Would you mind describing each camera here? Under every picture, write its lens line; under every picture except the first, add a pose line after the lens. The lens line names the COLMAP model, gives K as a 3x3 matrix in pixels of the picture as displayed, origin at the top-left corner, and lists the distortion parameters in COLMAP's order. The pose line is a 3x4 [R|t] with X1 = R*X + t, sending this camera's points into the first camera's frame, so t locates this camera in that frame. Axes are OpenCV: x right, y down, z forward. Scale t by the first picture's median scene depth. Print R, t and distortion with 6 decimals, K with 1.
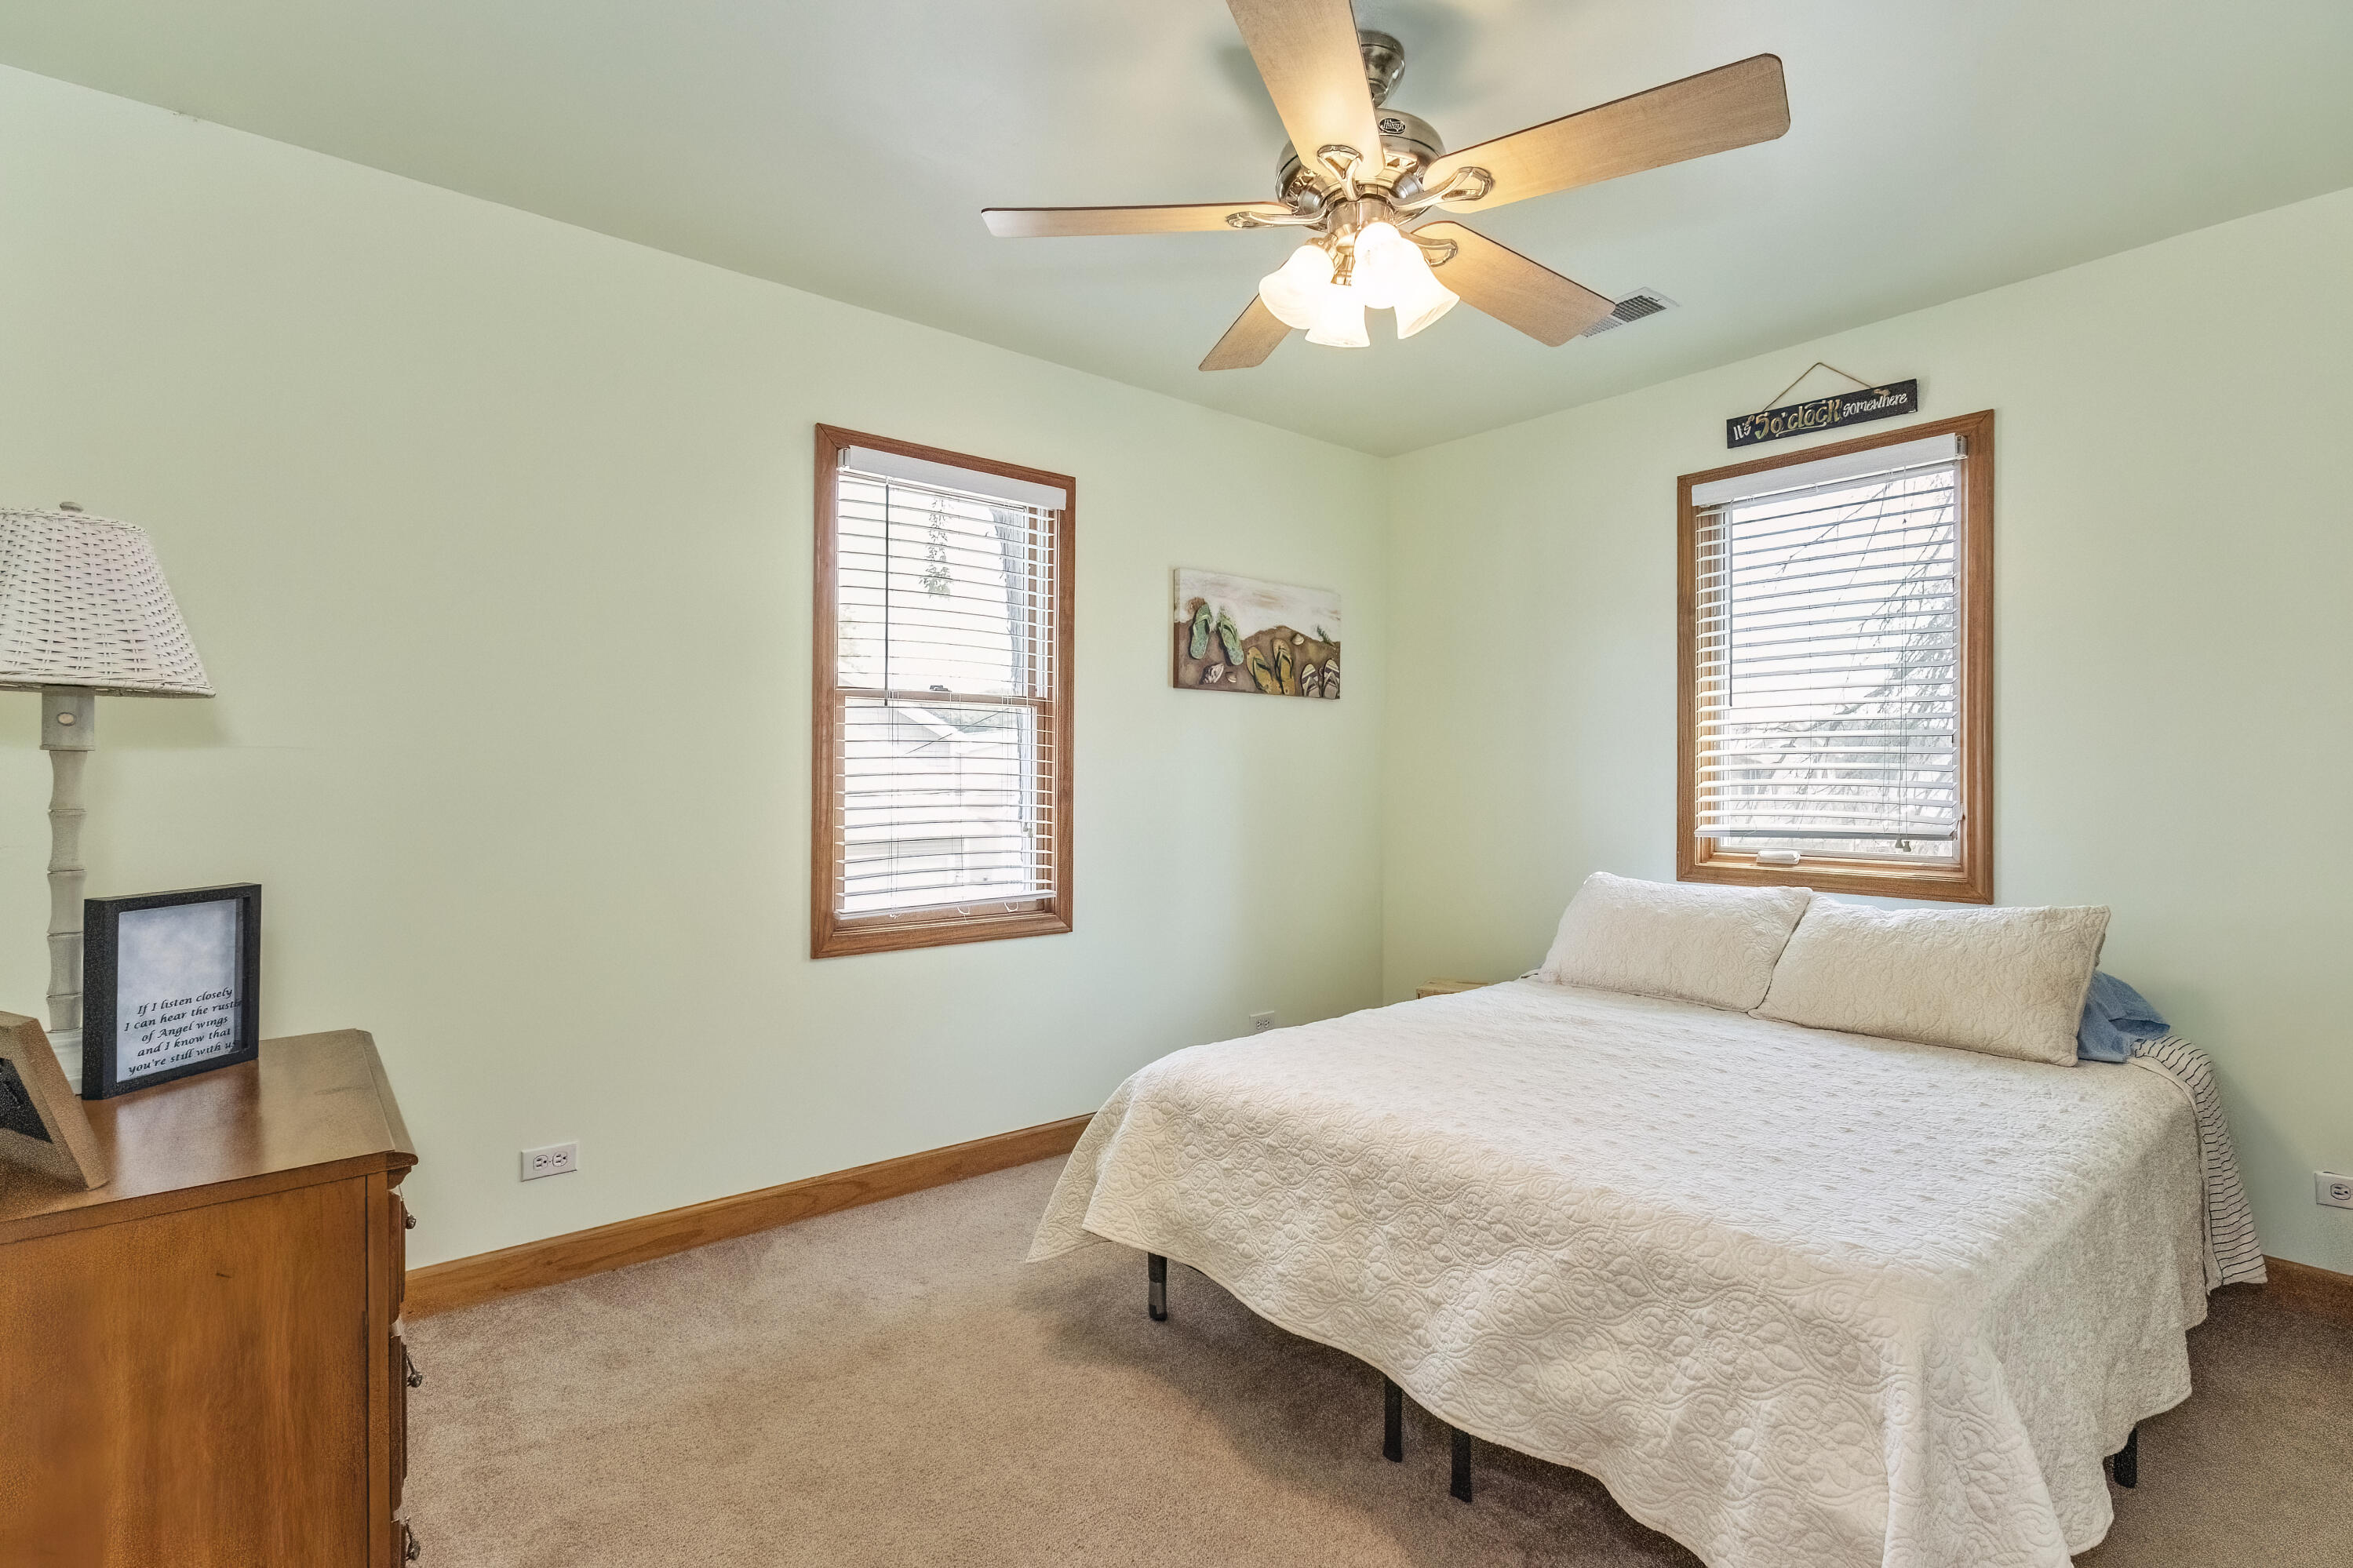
lens RADIAL K [[1083.2, 0, 1170.2], [0, 1083.2, 789.5], [0, 0, 1]] dist [-0.002252, -0.000139]
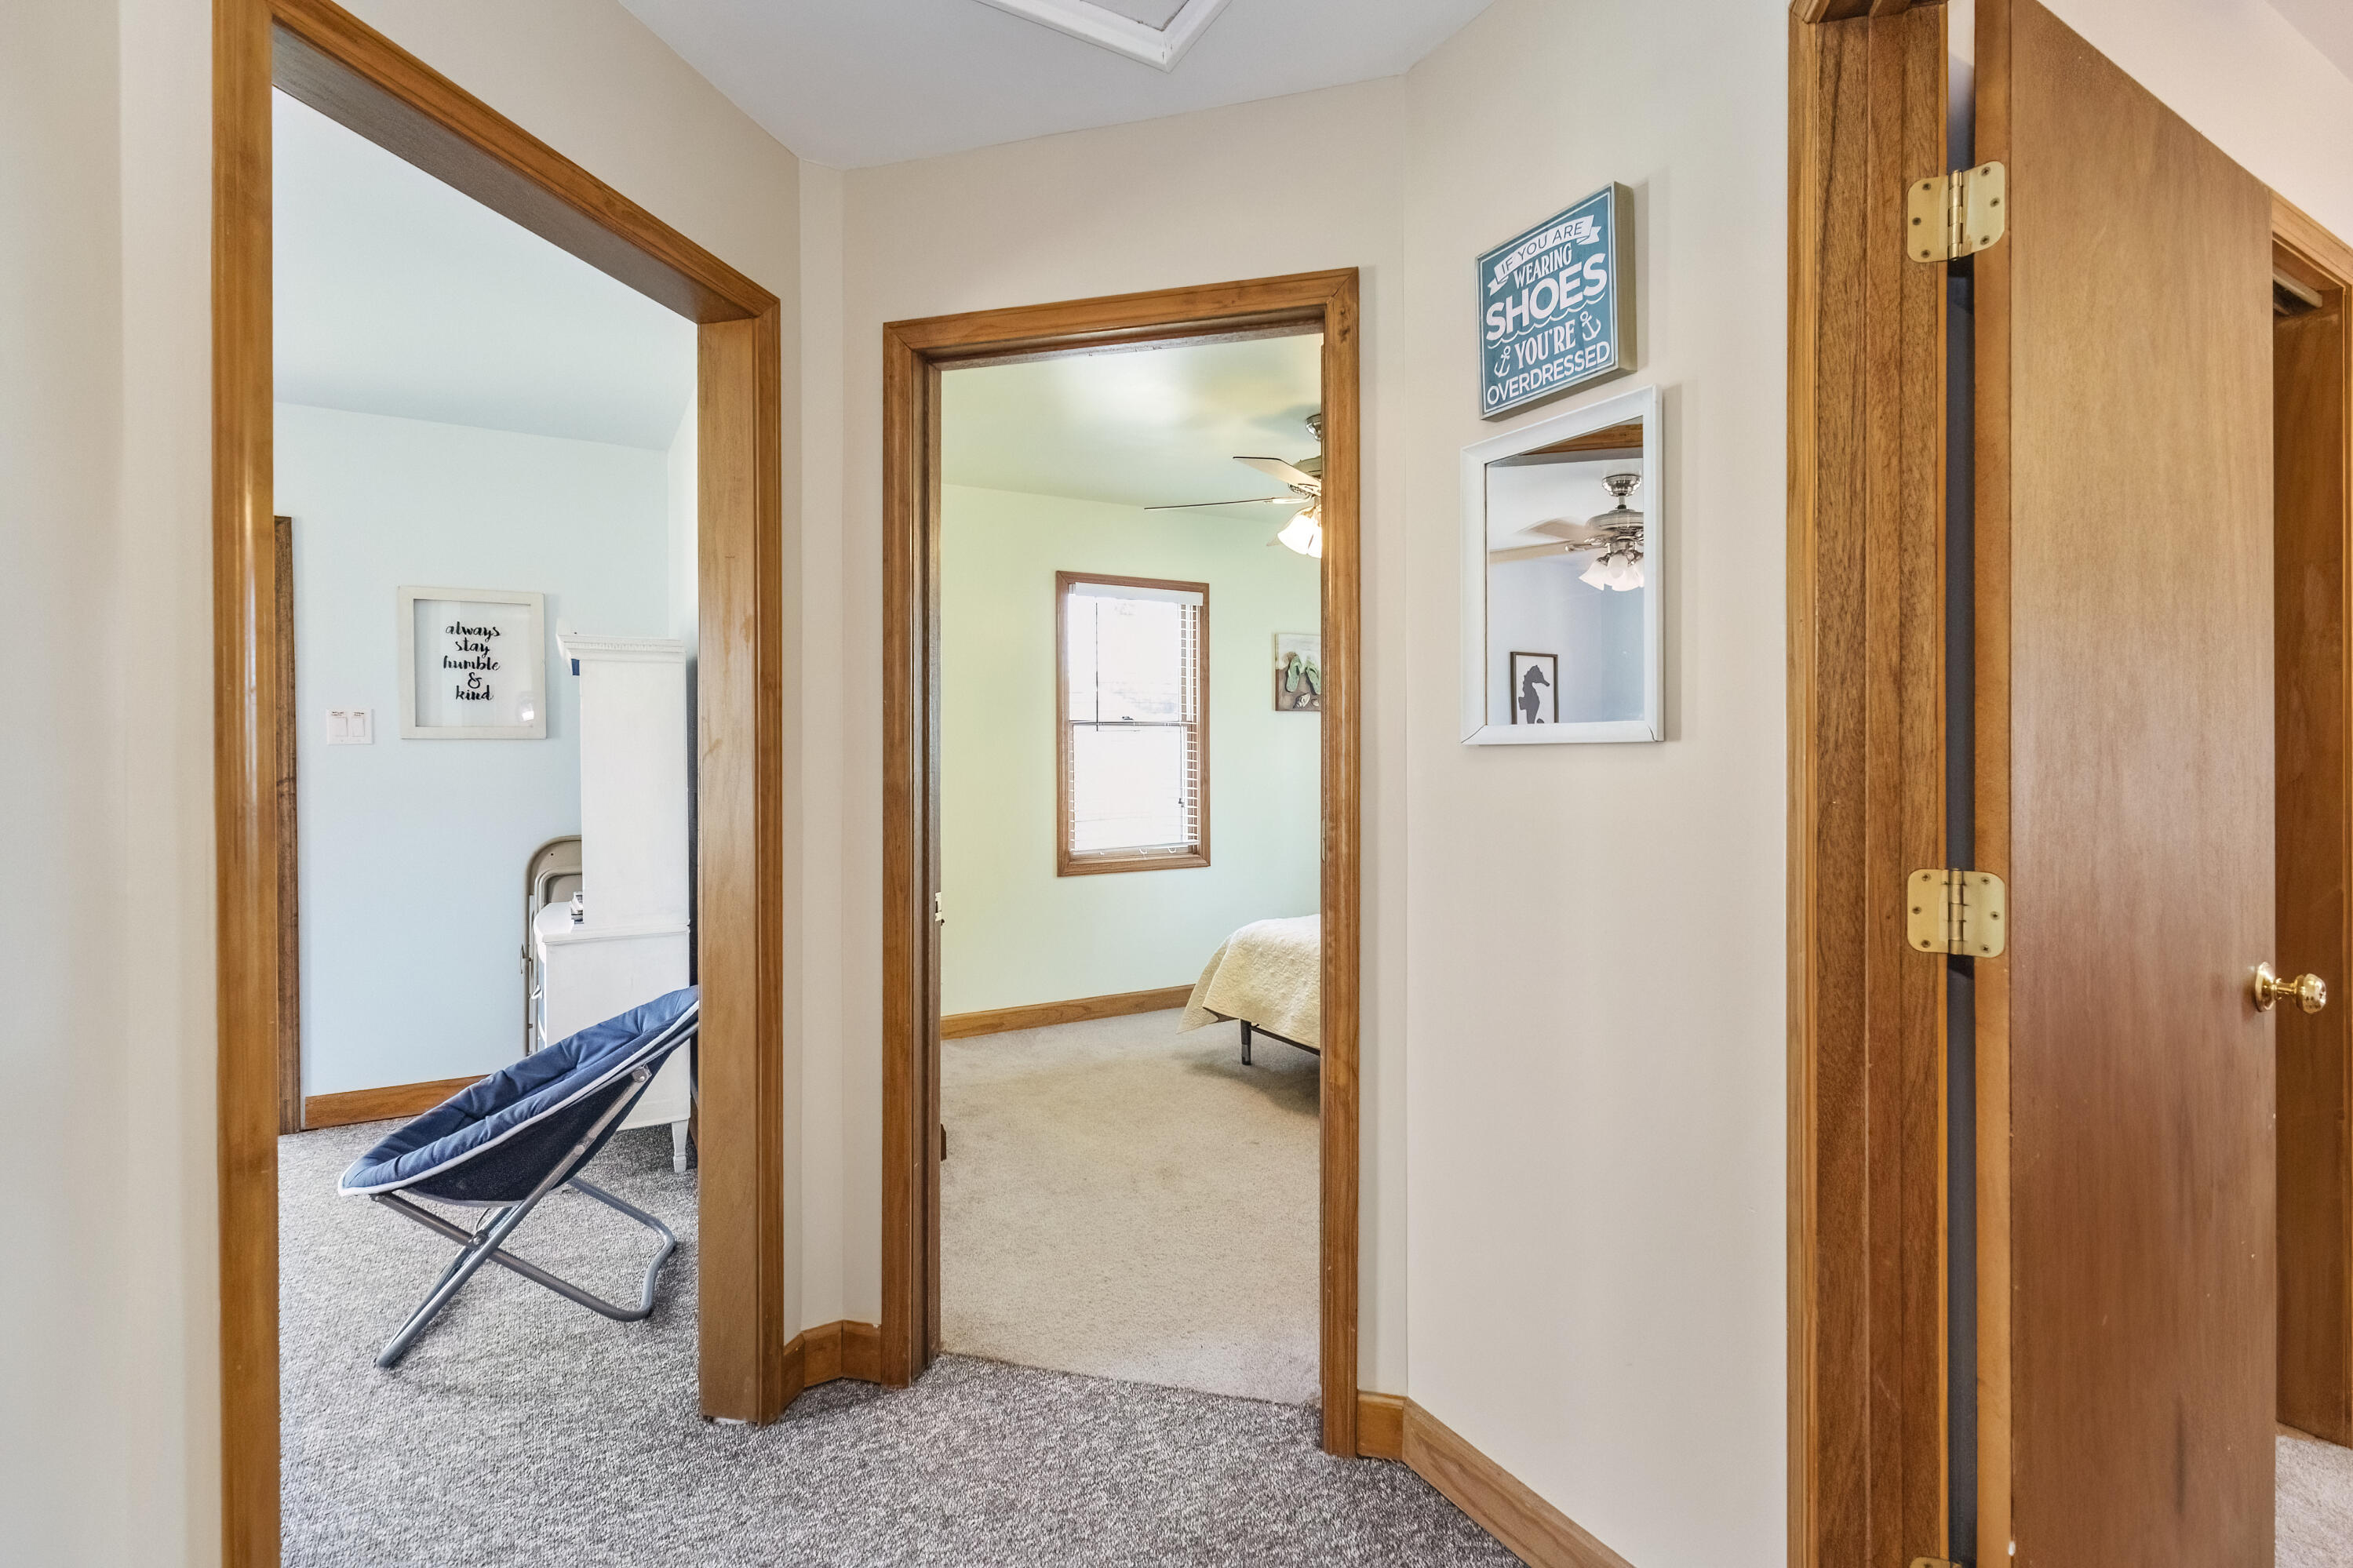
lens RADIAL K [[1083.2, 0, 1175.0], [0, 1083.2, 777.1], [0, 0, 1]] dist [-0.002252, -0.000139]
pose [[0.985861, -0.007642, -0.167393, 0.130012], [0.009696, 0.999887, 0.011453, -0.019965], [0.167286, -0.012914, 0.985824, -0.601911]]
